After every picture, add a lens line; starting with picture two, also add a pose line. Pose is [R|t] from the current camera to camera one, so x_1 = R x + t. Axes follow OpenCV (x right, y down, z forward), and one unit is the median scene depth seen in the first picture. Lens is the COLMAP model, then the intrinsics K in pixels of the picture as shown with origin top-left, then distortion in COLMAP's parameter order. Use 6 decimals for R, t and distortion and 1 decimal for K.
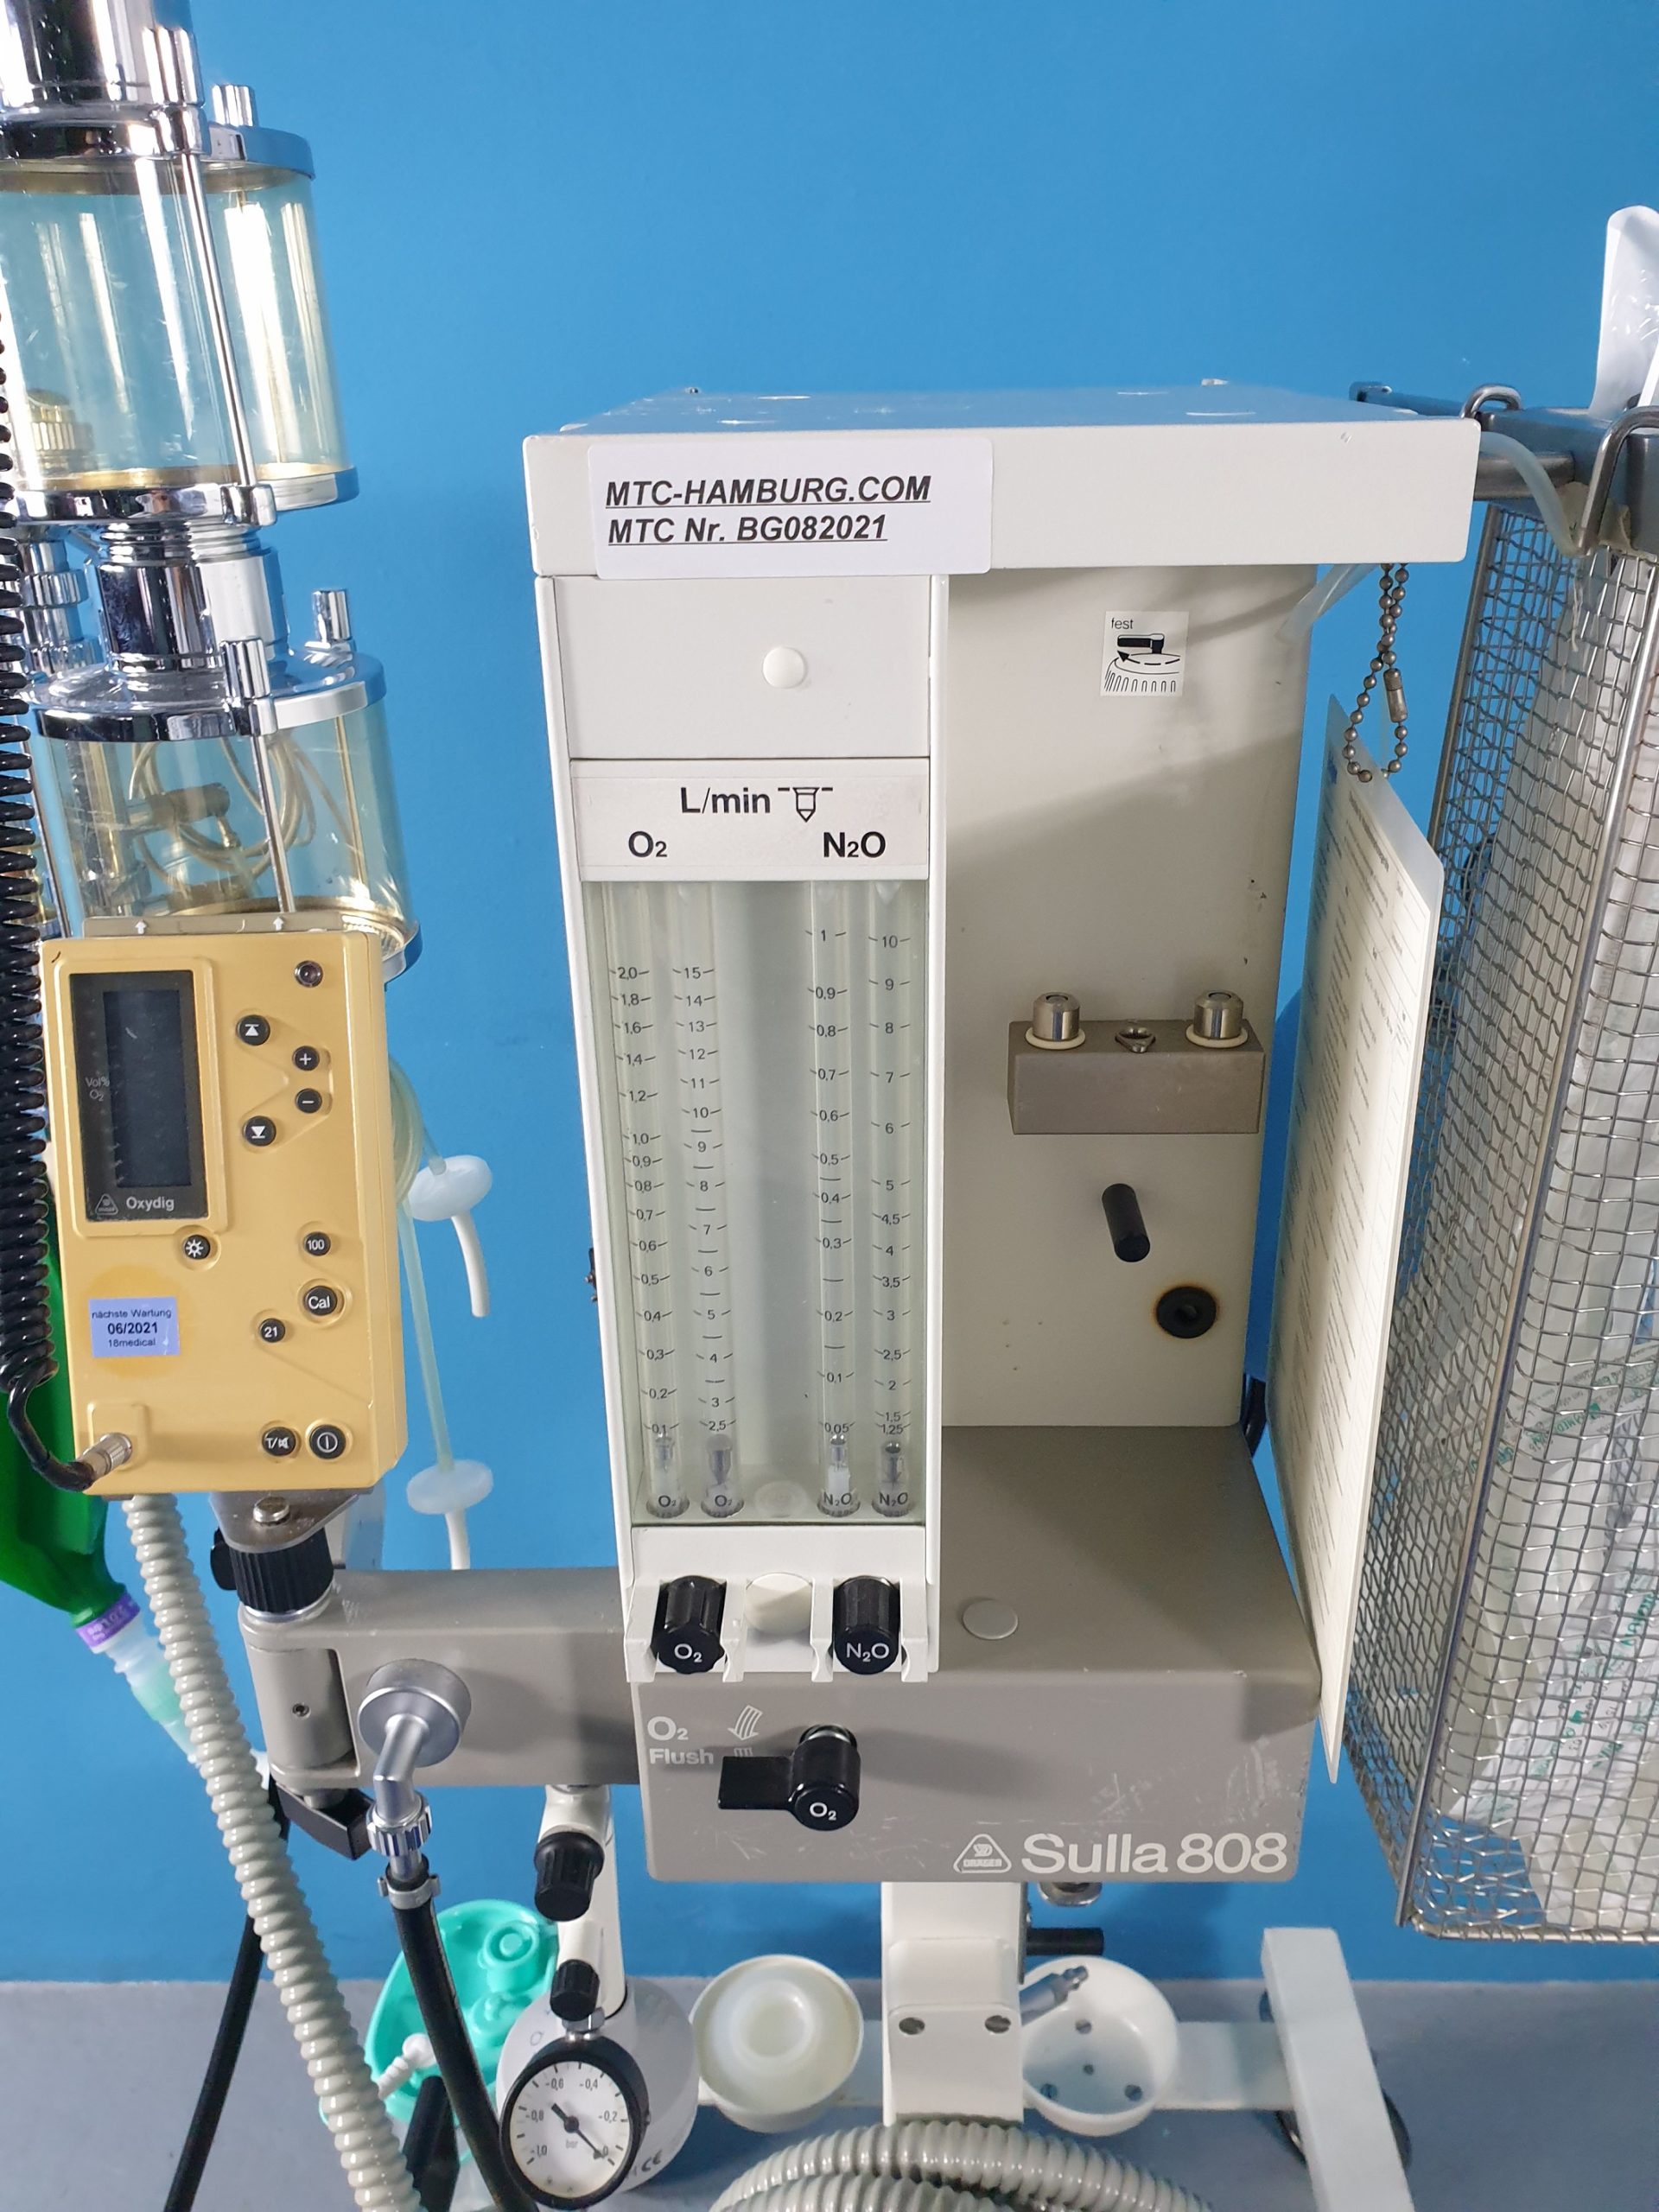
lens RADIAL K [[1732.0, 0, 839.7], [0, 1732.0, 1146.0], [0, 0, 1]] dist [0.033511, 0.000734]
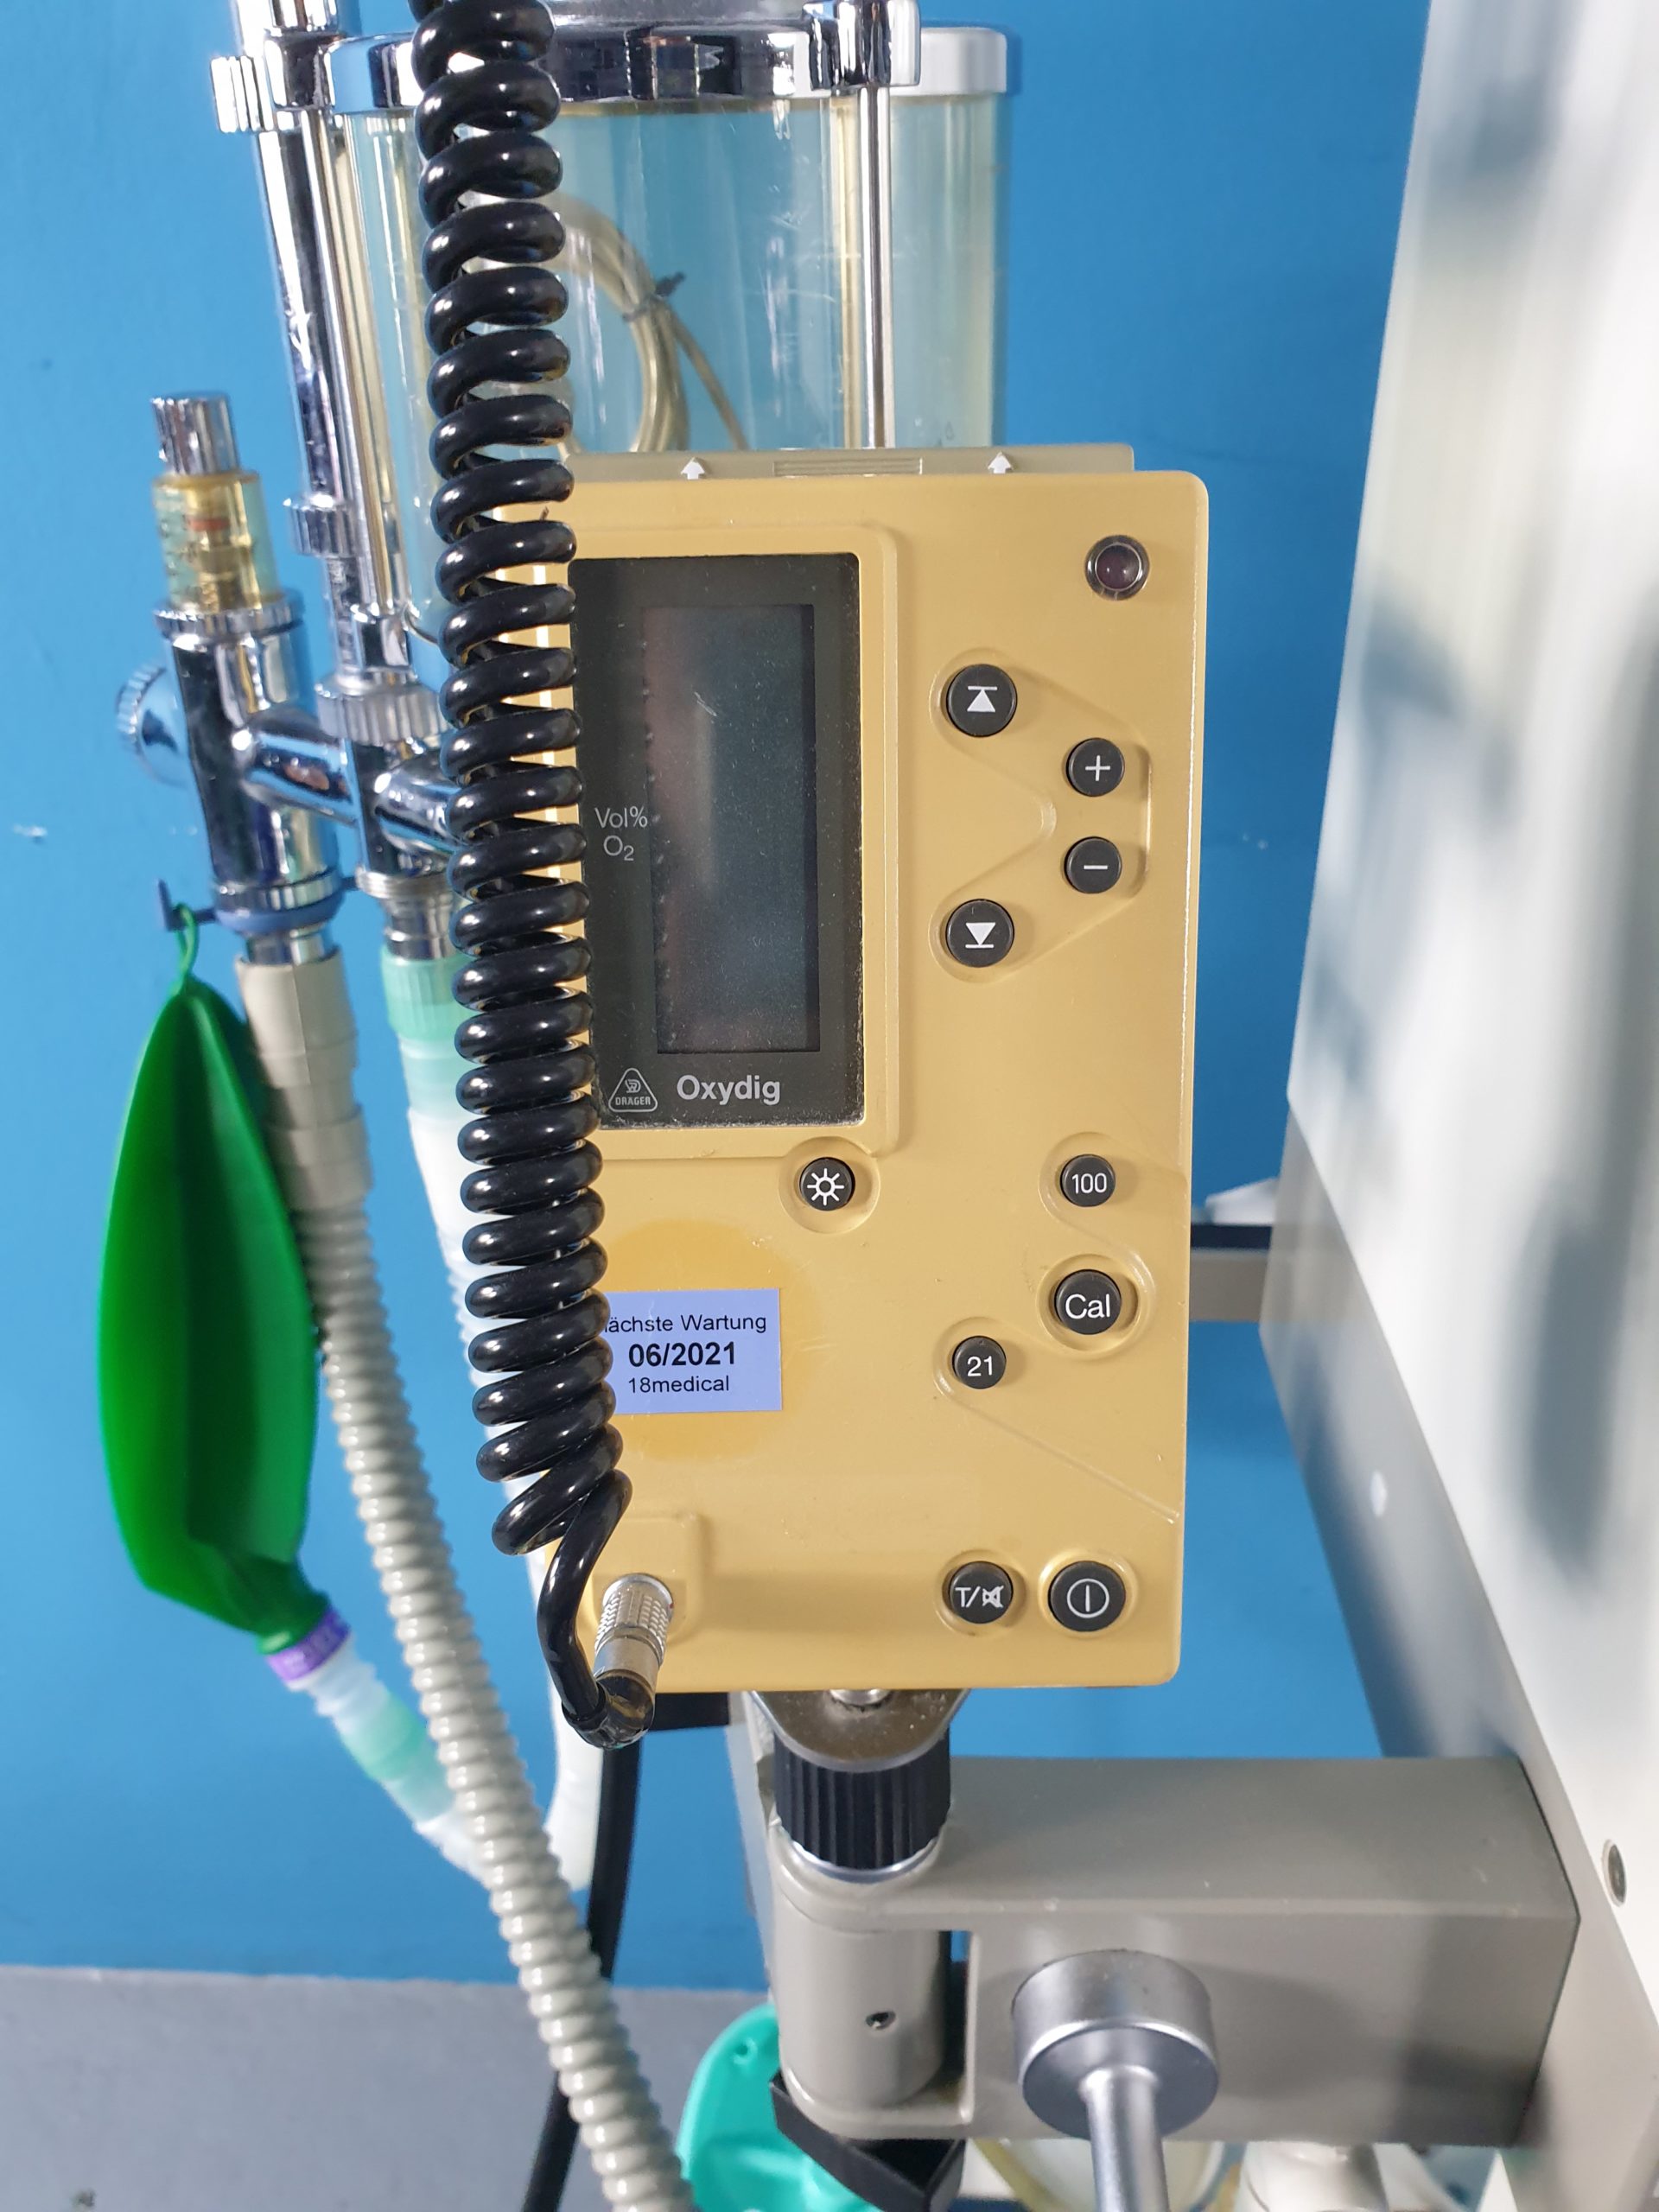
lens RADIAL K [[1668.3, 0, 829.5], [0, 1668.3, 1106.0], [0, 0, 1]] dist [0.133416, -0.208417]
pose [[0.999951, 0.009491, 0.002857, -0.368660], [-0.009678, 0.997173, 0.074519, 0.004298], [-0.002141, -0.074543, 0.997216, 0.557328]]
